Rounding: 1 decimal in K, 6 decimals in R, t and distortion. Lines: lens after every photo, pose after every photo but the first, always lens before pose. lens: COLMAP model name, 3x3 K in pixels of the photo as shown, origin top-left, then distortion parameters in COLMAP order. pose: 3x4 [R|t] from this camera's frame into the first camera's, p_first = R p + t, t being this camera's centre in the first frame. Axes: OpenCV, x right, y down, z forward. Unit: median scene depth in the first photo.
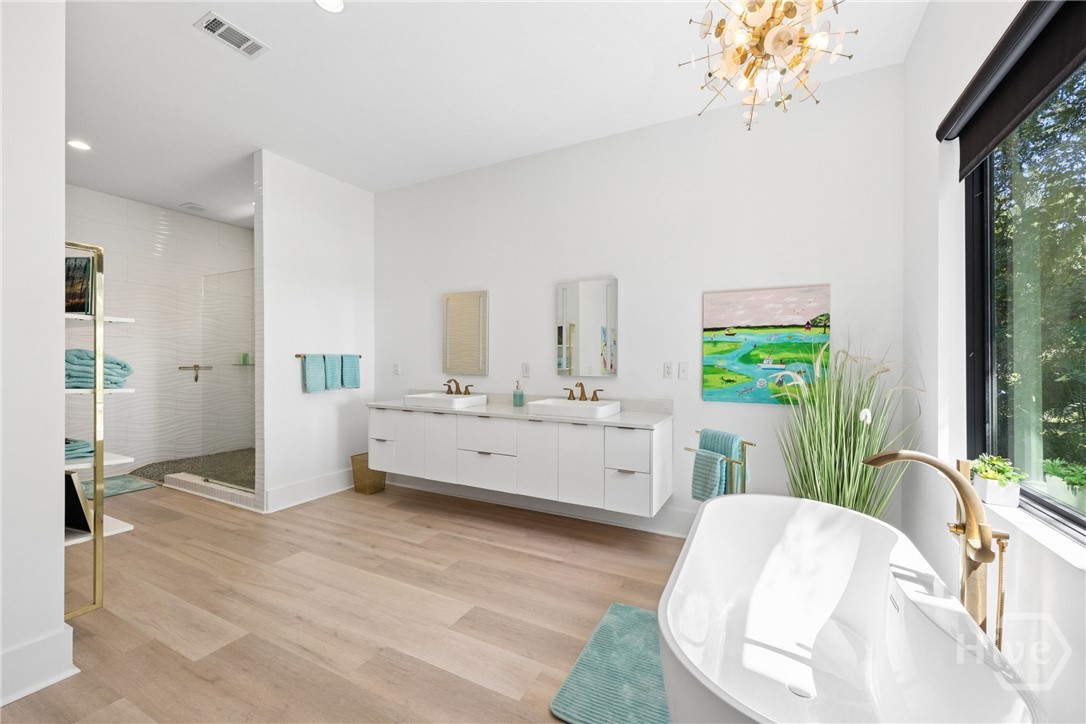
lens RADIAL K [[426.8, 0, 542.7], [0, 426.8, 360.3], [0, 0, 1]] dist [-0.012490, 0.000661]
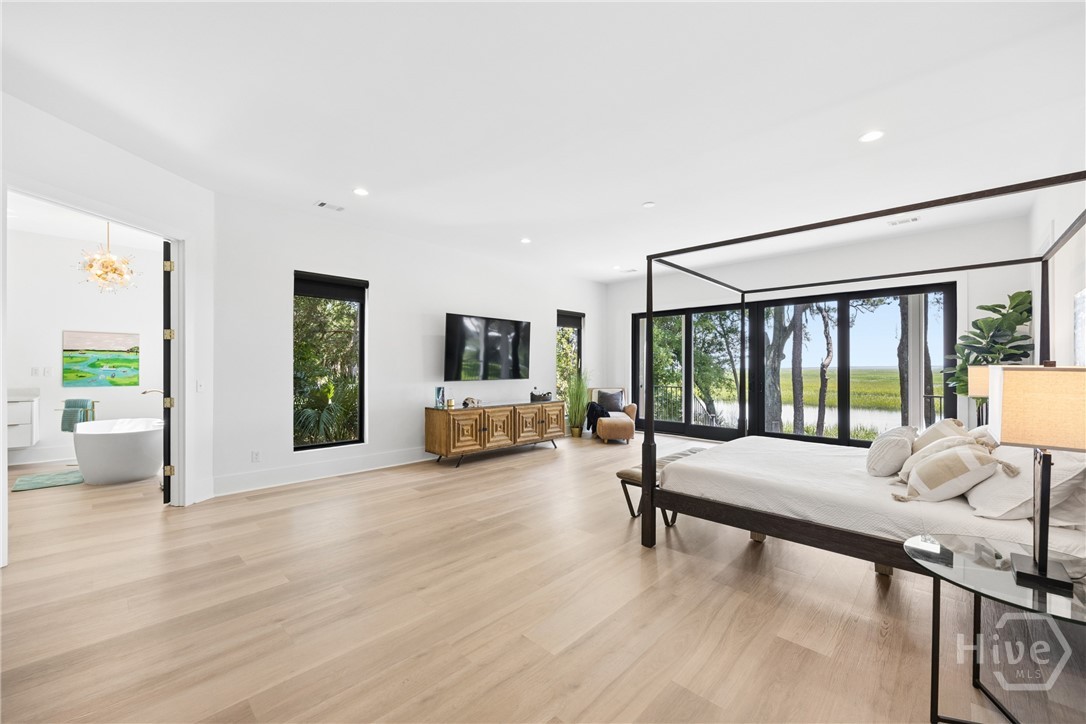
lens RADIAL K [[426.8, 0, 562.1], [0, 426.8, 368.2], [0, 0, 1]] dist [-0.012490, 0.000661]
pose [[0.241479, -0.002017, 0.970404, -0.978981], [-0.001734, 0.999995, 0.002510, 0.000532], [-0.970404, -0.002289, 0.241474, -1.752033]]
